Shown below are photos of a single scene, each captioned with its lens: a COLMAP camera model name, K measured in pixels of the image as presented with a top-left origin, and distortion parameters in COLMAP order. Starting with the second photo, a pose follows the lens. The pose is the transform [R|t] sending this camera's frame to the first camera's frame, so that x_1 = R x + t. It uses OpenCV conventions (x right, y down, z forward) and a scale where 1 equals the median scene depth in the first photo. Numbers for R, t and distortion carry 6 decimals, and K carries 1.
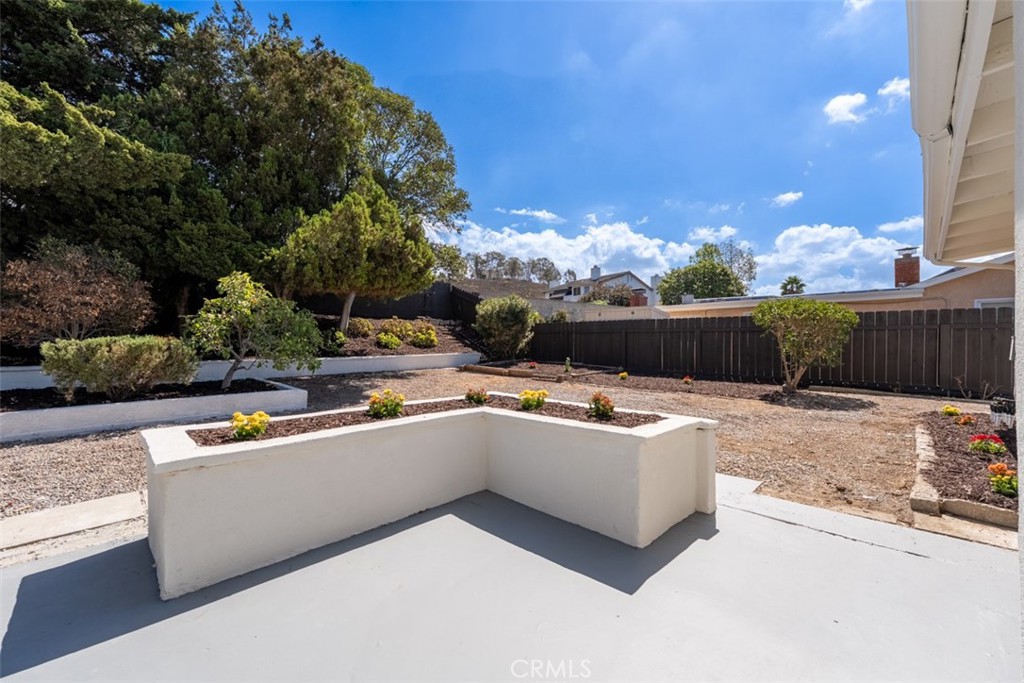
lens RADIAL K [[409.6, 0, 511.0], [0, 409.6, 340.8], [0, 0, 1]] dist [-0.001928, 0.000049]
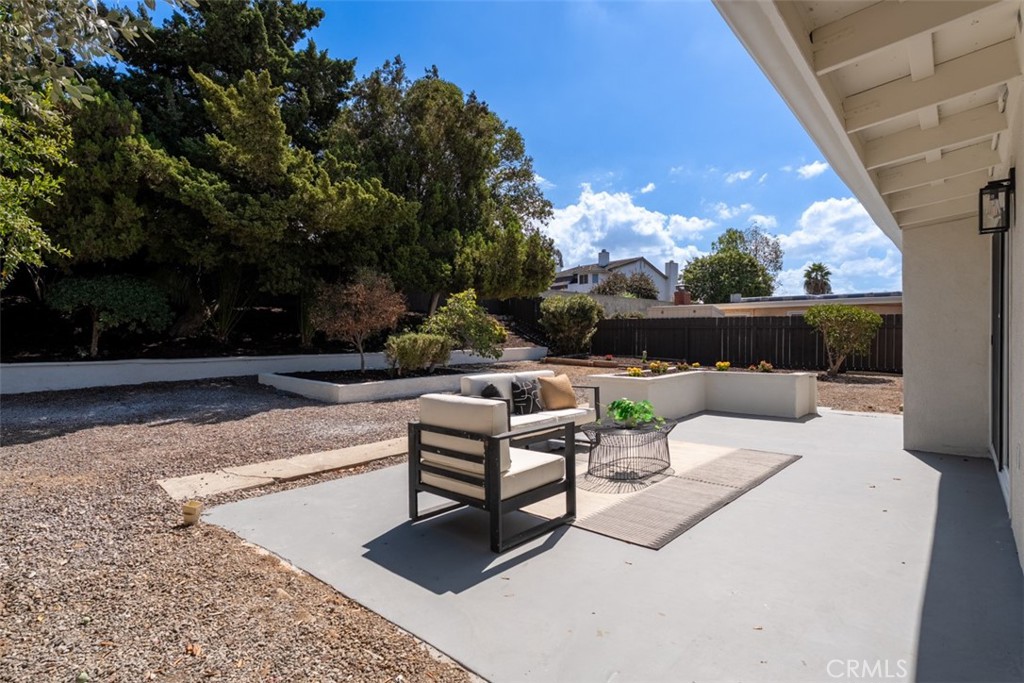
lens RADIAL K [[511.0, 0, 511.6], [0, 511.0, 343.2], [0, 0, 1]] dist [0.006388, 0.001324]
pose [[0.997655, 0.000381, 0.068443, -0.252368], [-0.001496, 0.999867, 0.016241, -0.002386], [-0.068428, -0.016305, 0.997523, -0.313597]]
